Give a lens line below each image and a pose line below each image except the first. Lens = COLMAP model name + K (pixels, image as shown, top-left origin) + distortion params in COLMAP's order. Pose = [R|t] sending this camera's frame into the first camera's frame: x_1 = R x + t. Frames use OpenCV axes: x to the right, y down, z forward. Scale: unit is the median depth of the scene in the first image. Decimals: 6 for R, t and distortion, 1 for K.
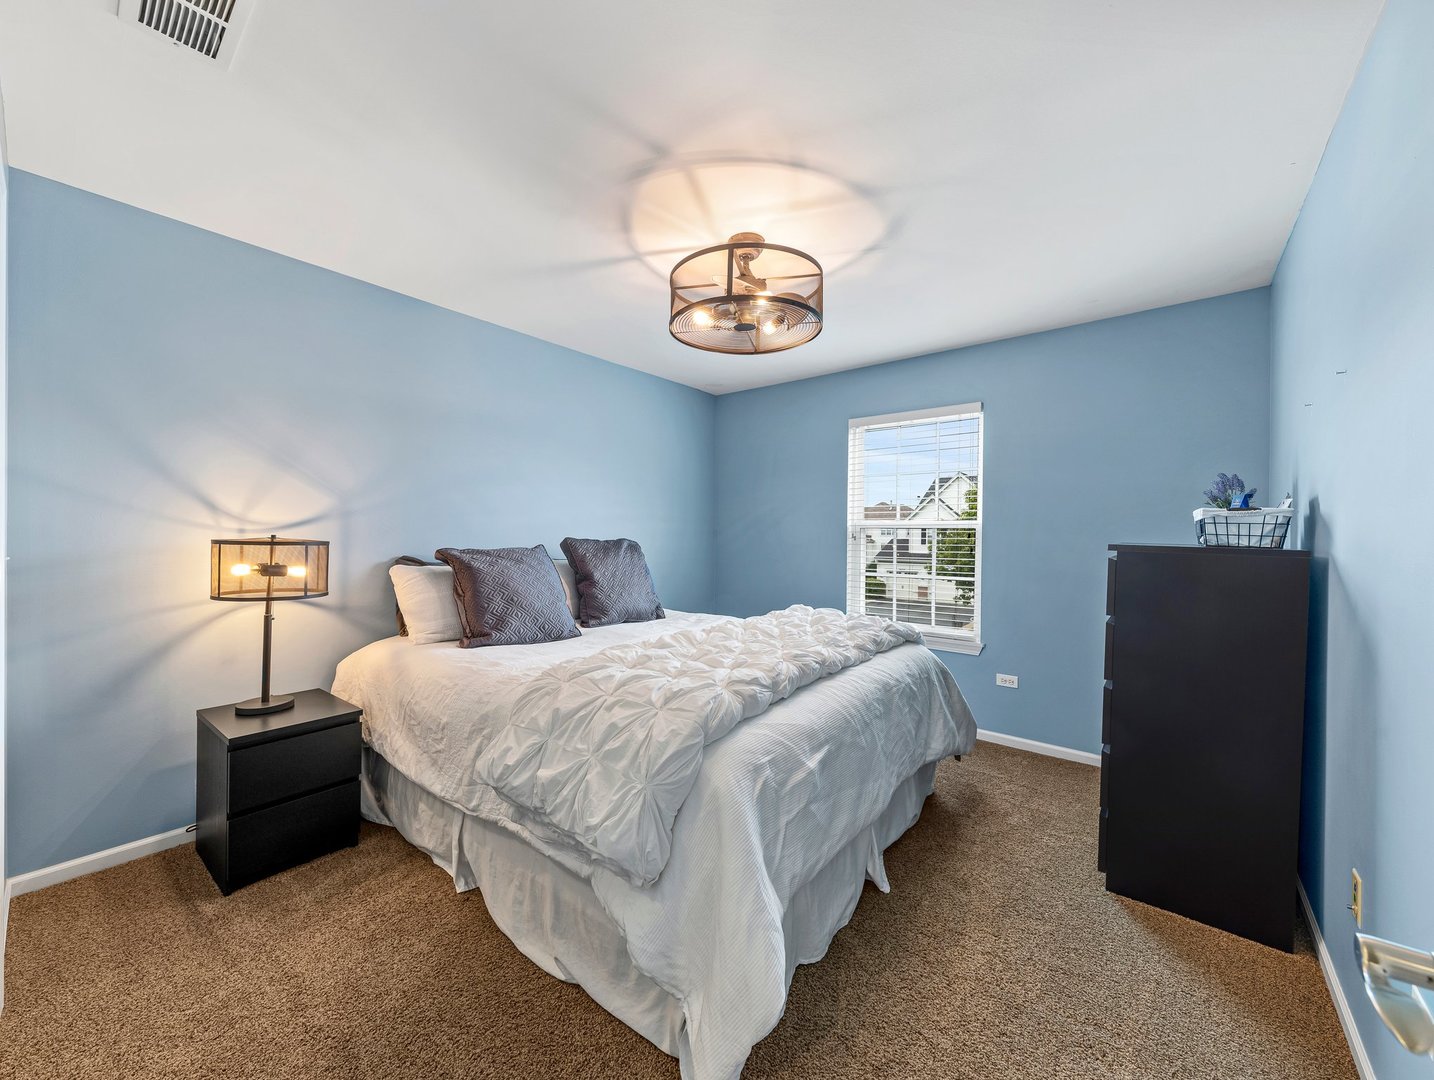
lens RADIAL K [[552.4, 0, 719.6], [0, 552.4, 544.7], [0, 0, 1]] dist [0.000341, 0.000063]
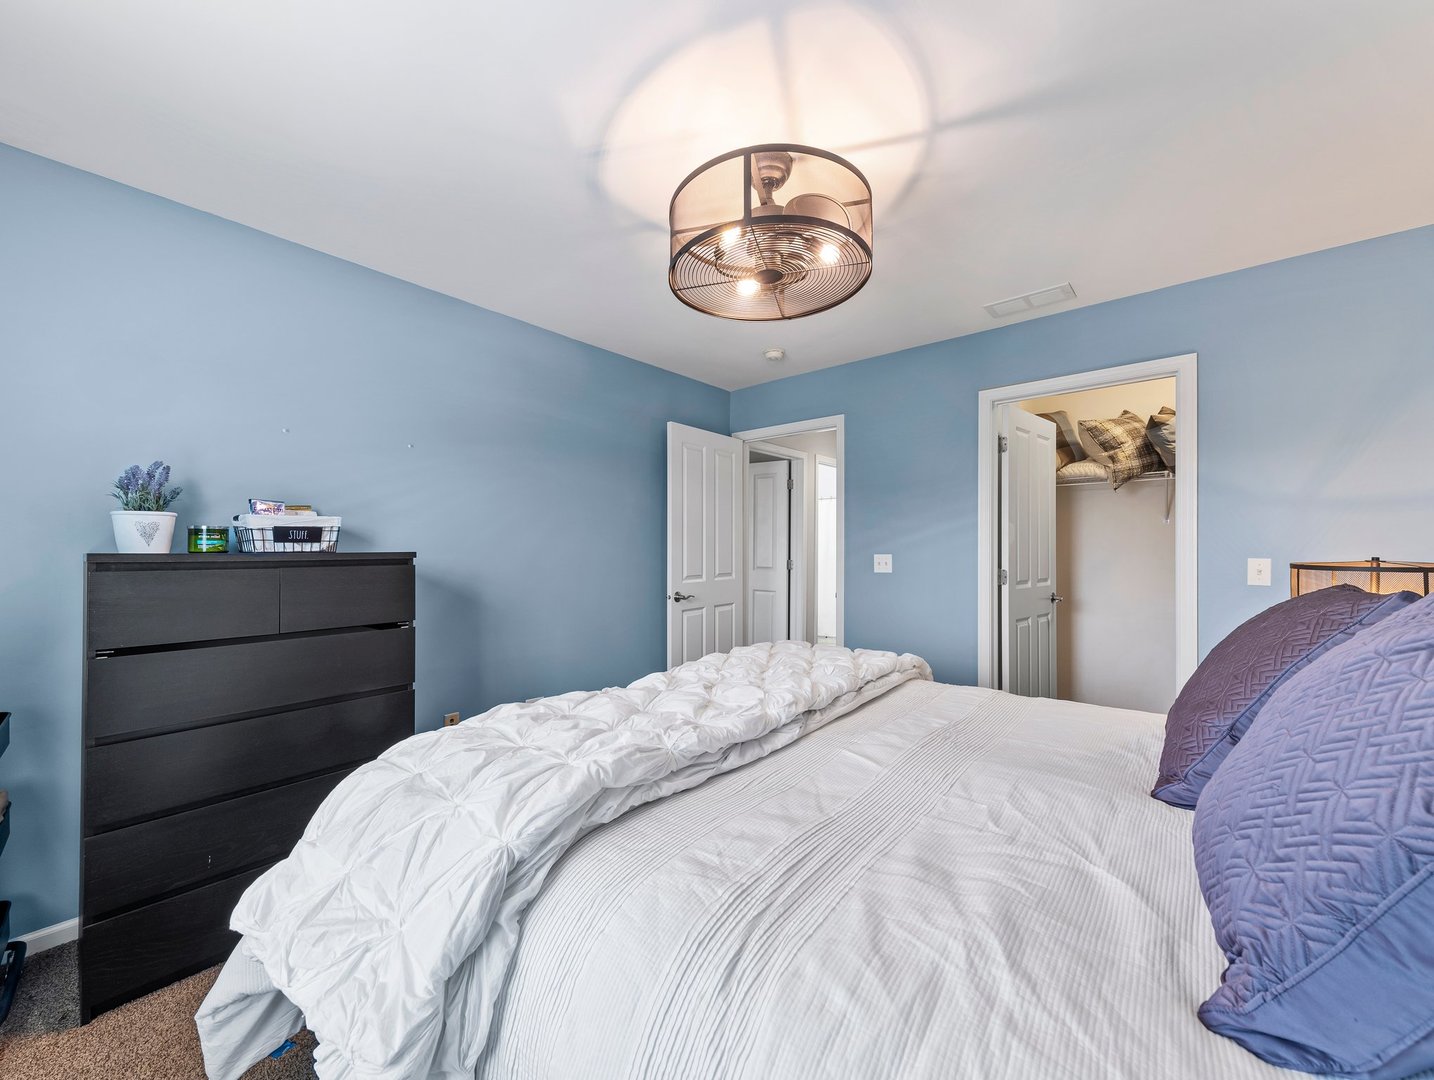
lens RADIAL K [[552.4, 0, 714.7], [0, 552.4, 546.9], [0, 0, 1]] dist [0.000341, 0.000063]
pose [[-0.999622, -0.013960, 0.023699, 0.098894], [-0.014137, 0.999873, -0.007340, -0.015397], [-0.023593, -0.007672, -0.999692, 1.793930]]
